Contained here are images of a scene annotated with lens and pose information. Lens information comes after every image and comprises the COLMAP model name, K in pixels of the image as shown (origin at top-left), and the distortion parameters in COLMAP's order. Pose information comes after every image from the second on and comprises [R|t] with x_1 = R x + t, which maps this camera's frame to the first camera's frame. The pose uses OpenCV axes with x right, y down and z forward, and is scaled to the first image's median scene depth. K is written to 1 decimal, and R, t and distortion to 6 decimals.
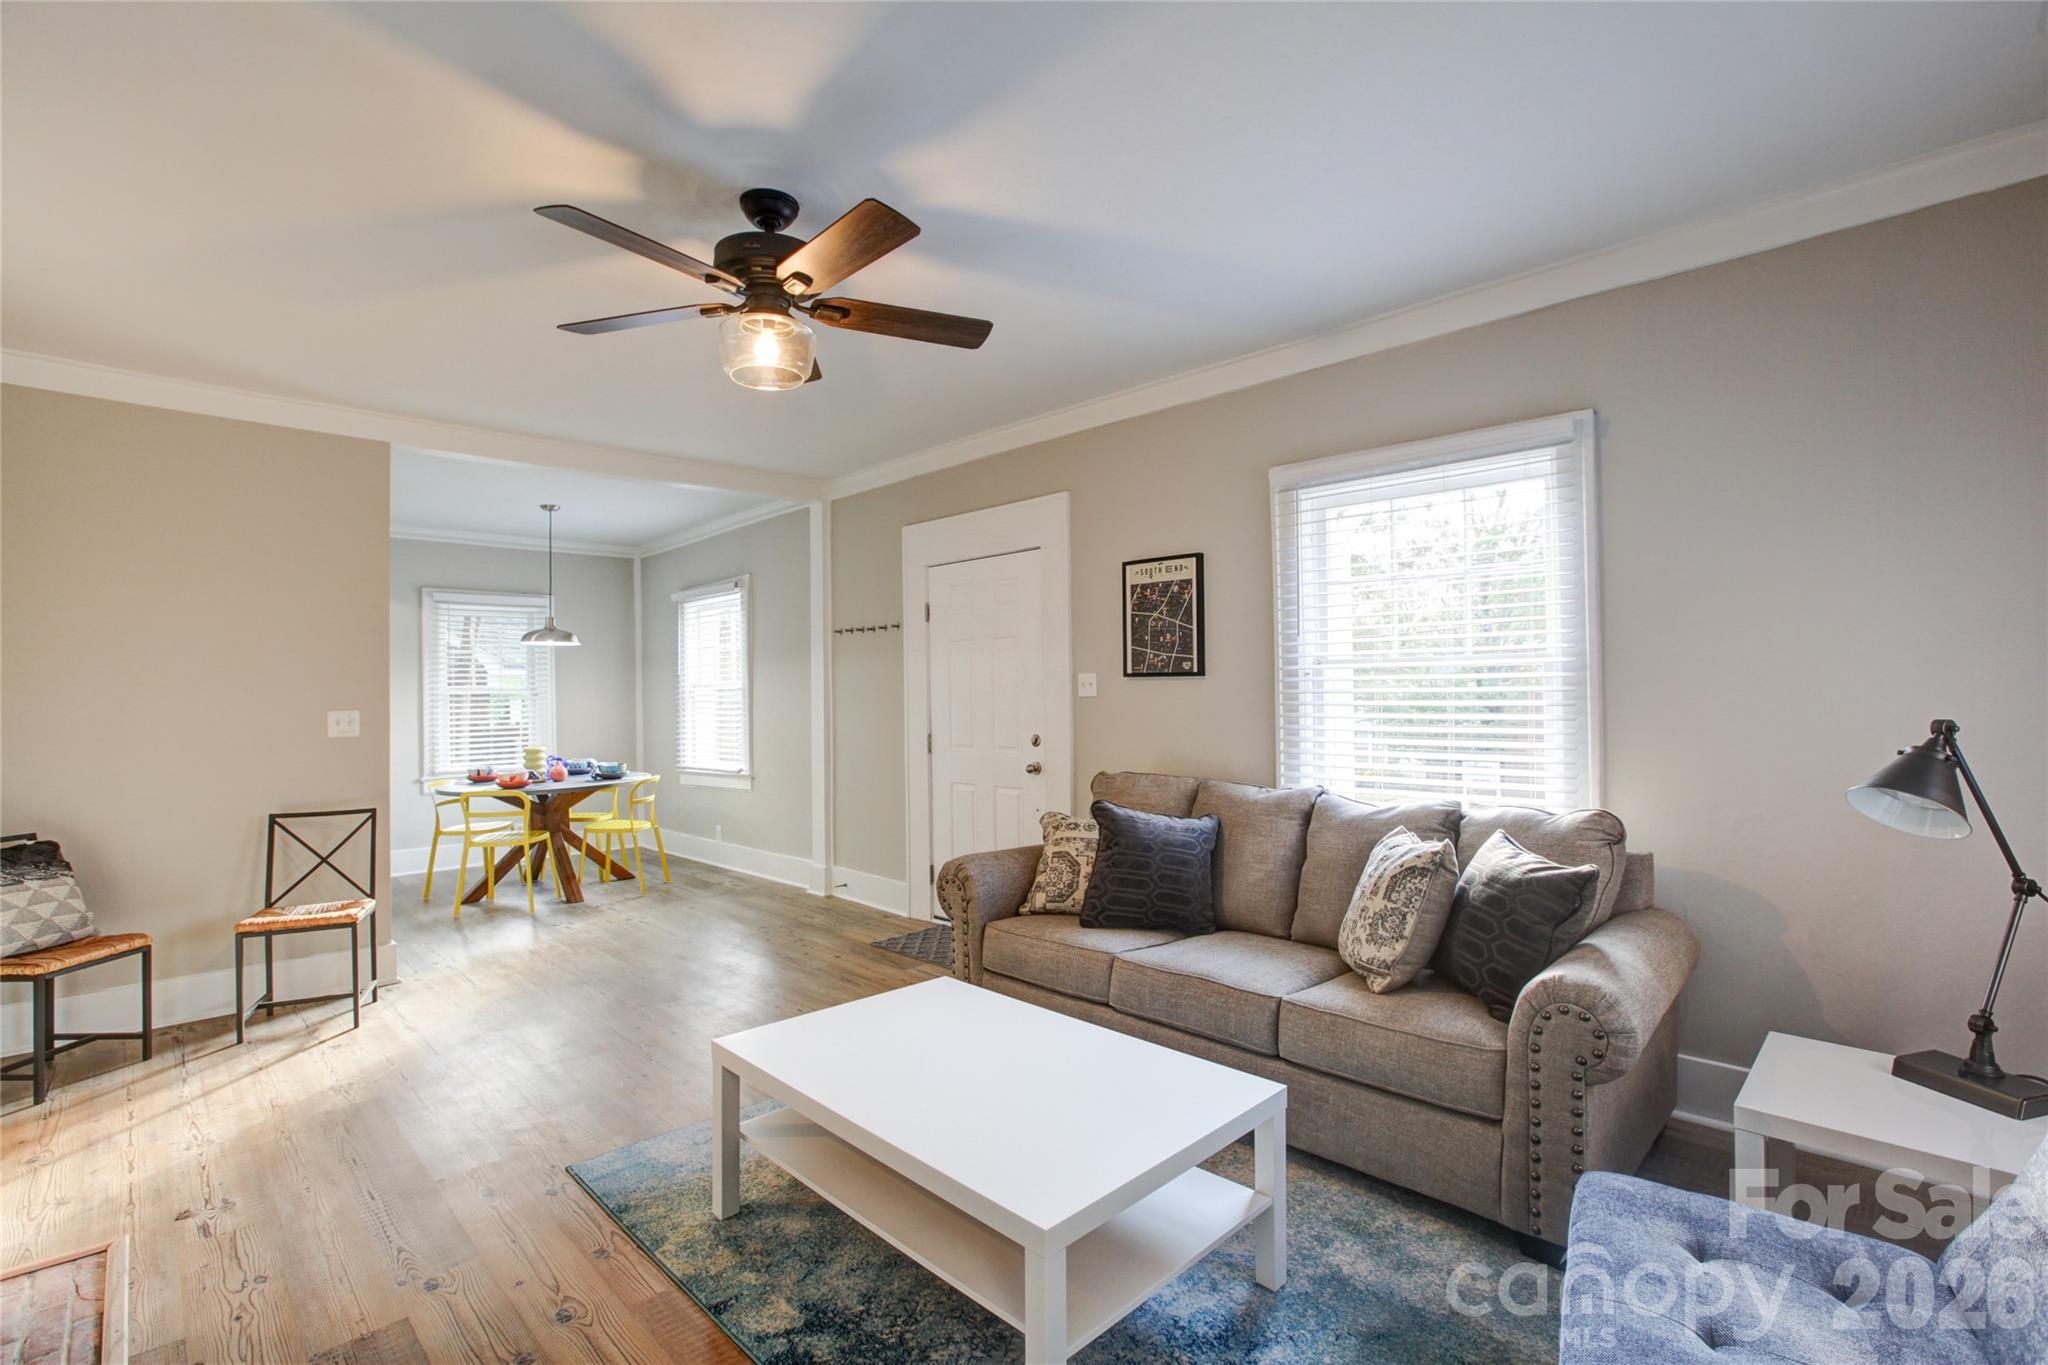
lens RADIAL K [[936.9, 0, 1024.3], [0, 936.9, 681.3], [0, 0, 1]] dist [-0.054145, 0.018664]
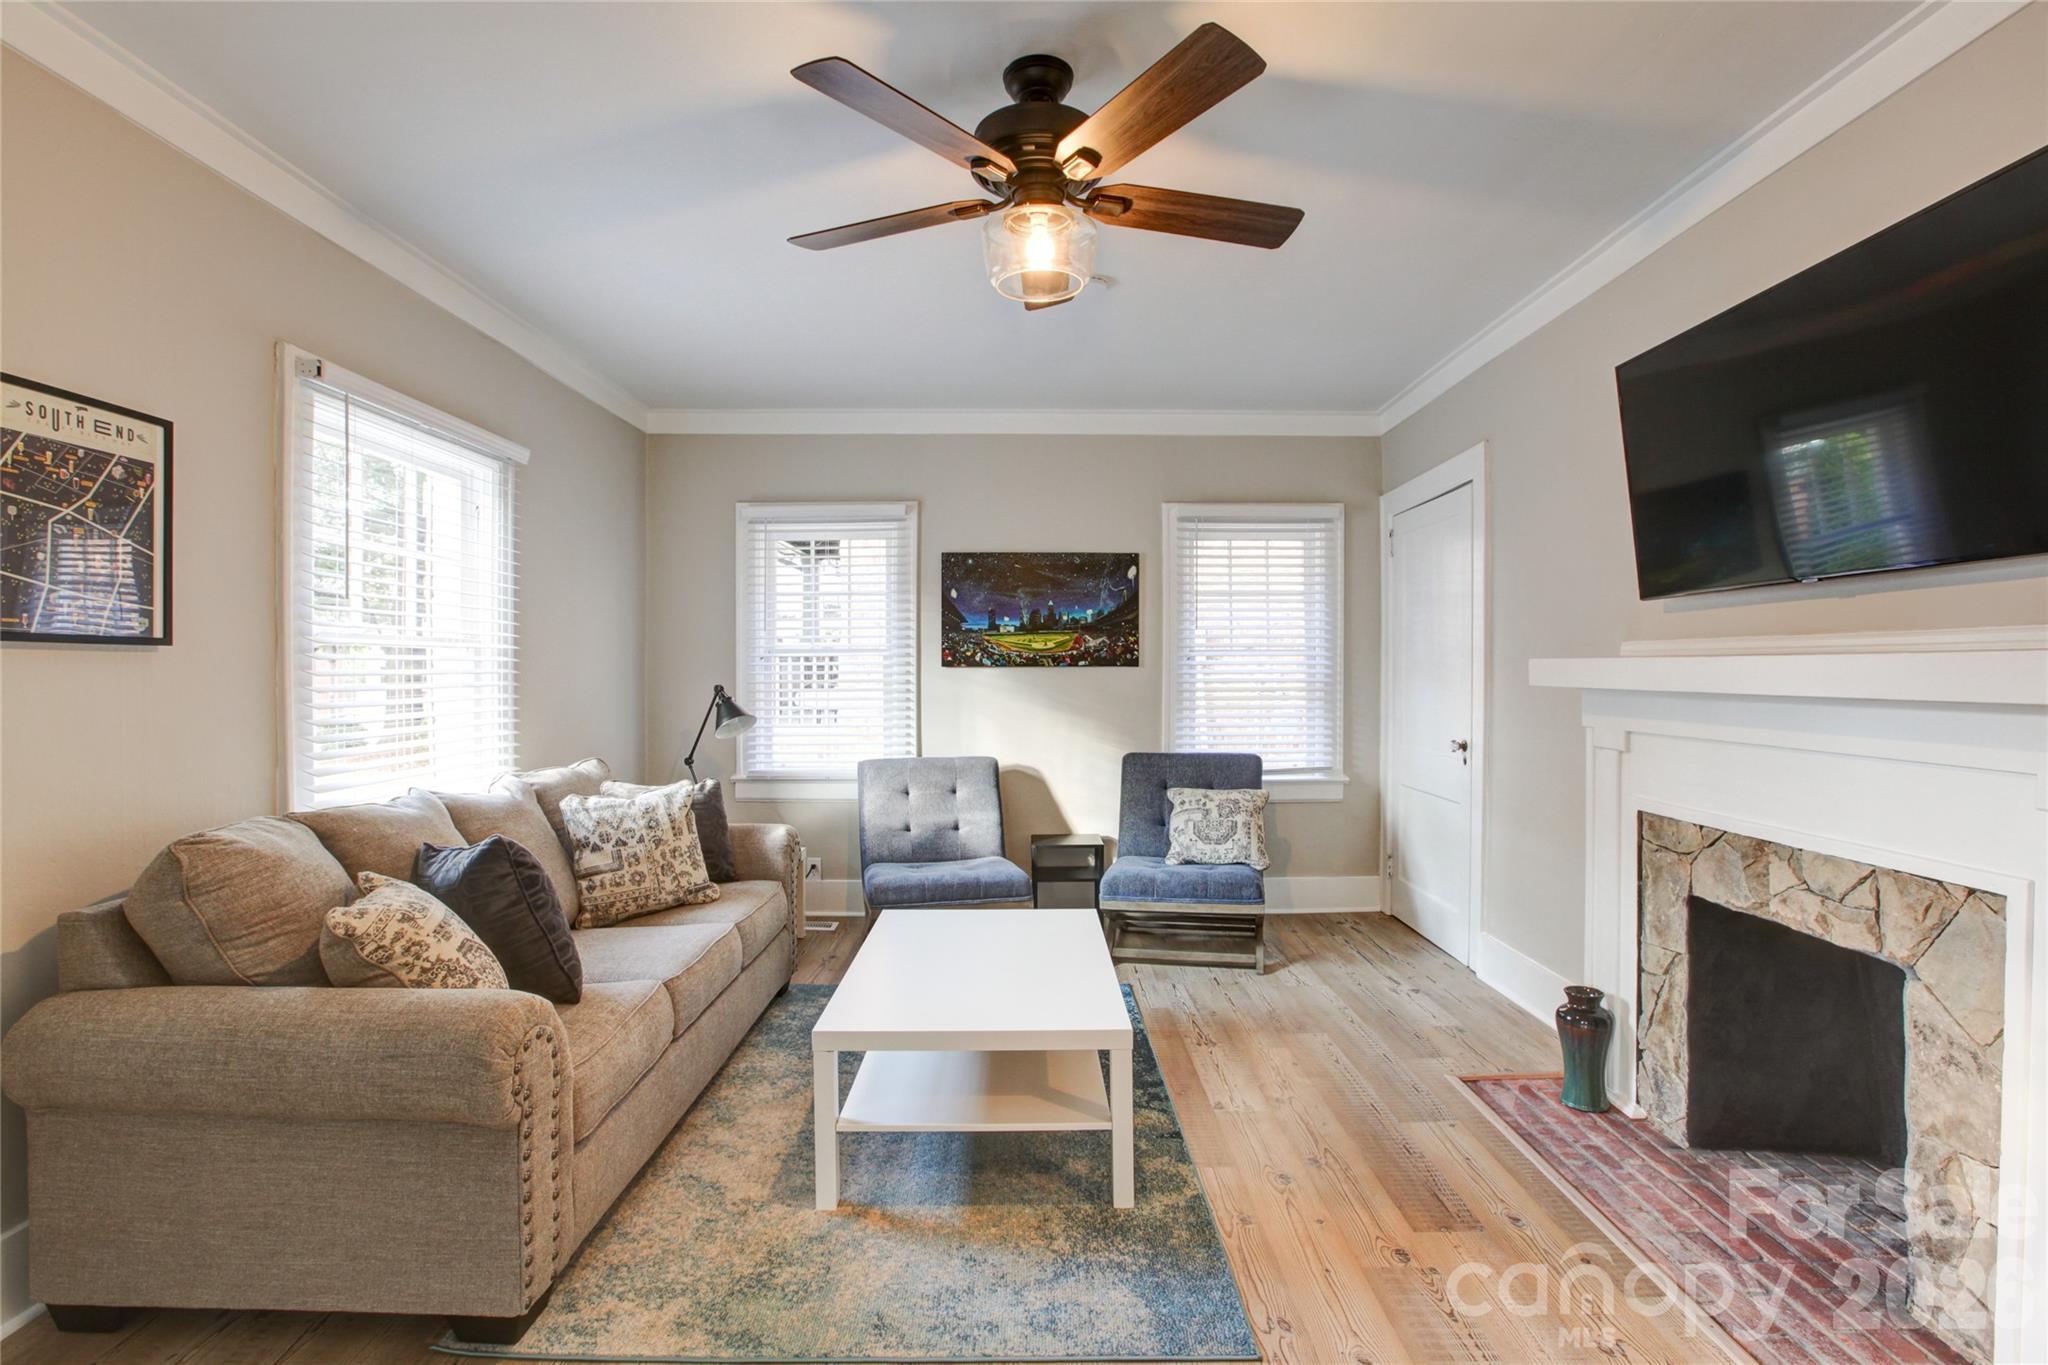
lens RADIAL K [[947.6, 0, 1024.0], [0, 947.6, 682.5], [0, 0, 1]] dist [-0.050217, 0.015063]
pose [[-0.707891, -0.000733, 0.706321, -0.547806], [0.001742, 0.999995, 0.002784, 0.015453], [-0.706319, 0.003201, -0.707886, 1.022242]]
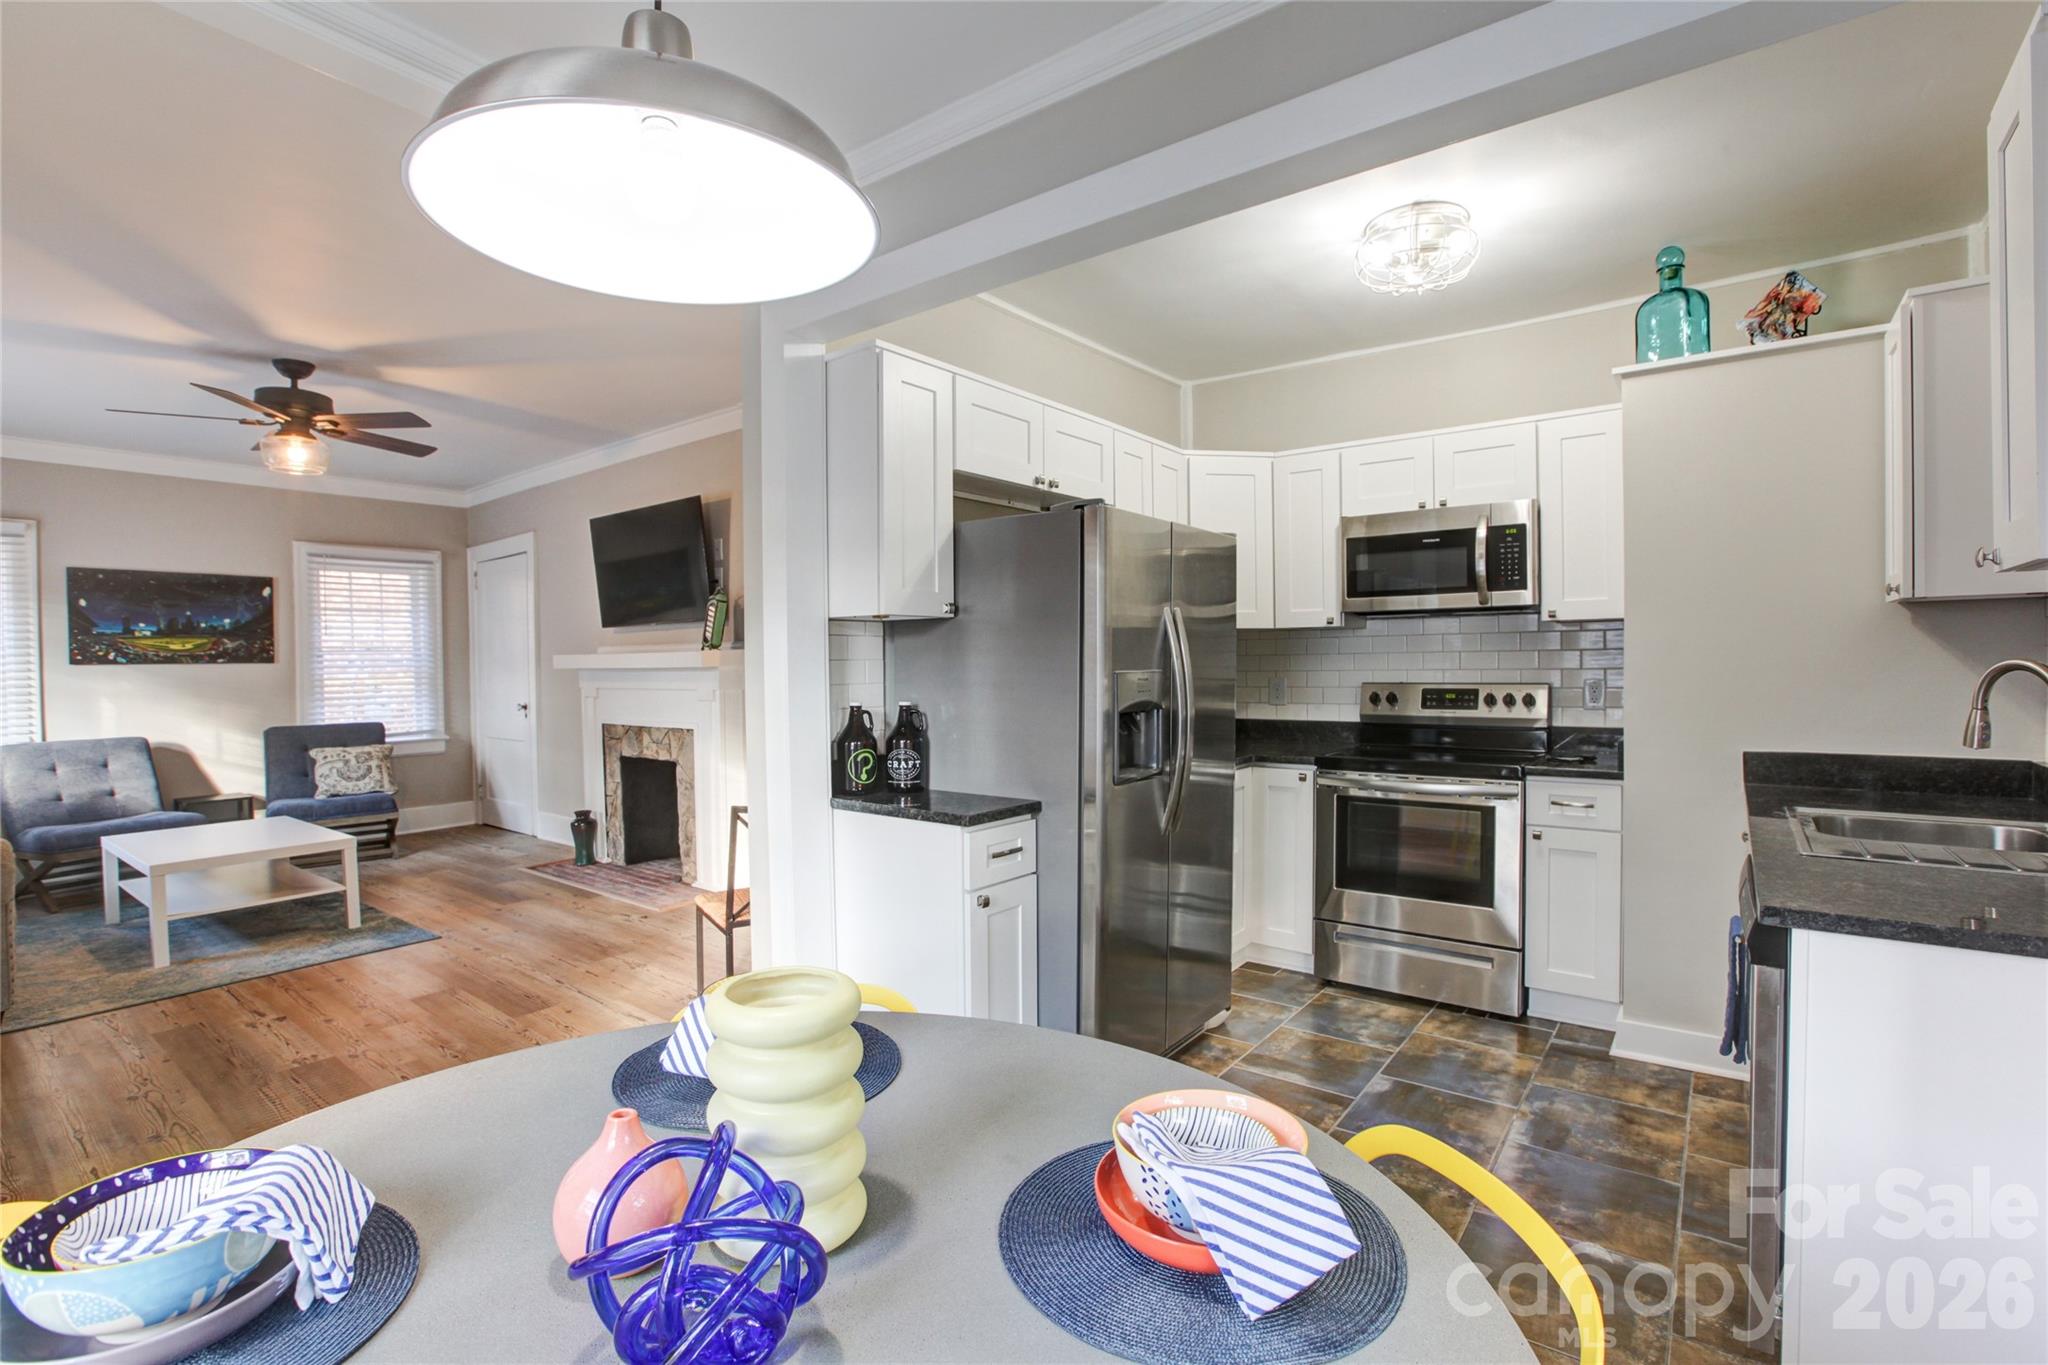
lens RADIAL K [[936.9, 0, 1024.3], [0, 936.9, 681.3], [0, 0, 1]] dist [-0.054145, 0.018664]
pose [[-0.990940, 0.024643, -0.132024, -0.861960], [0.022844, 0.999625, 0.015125, 0.036173], [0.132347, 0.011972, -0.991131, 1.786107]]
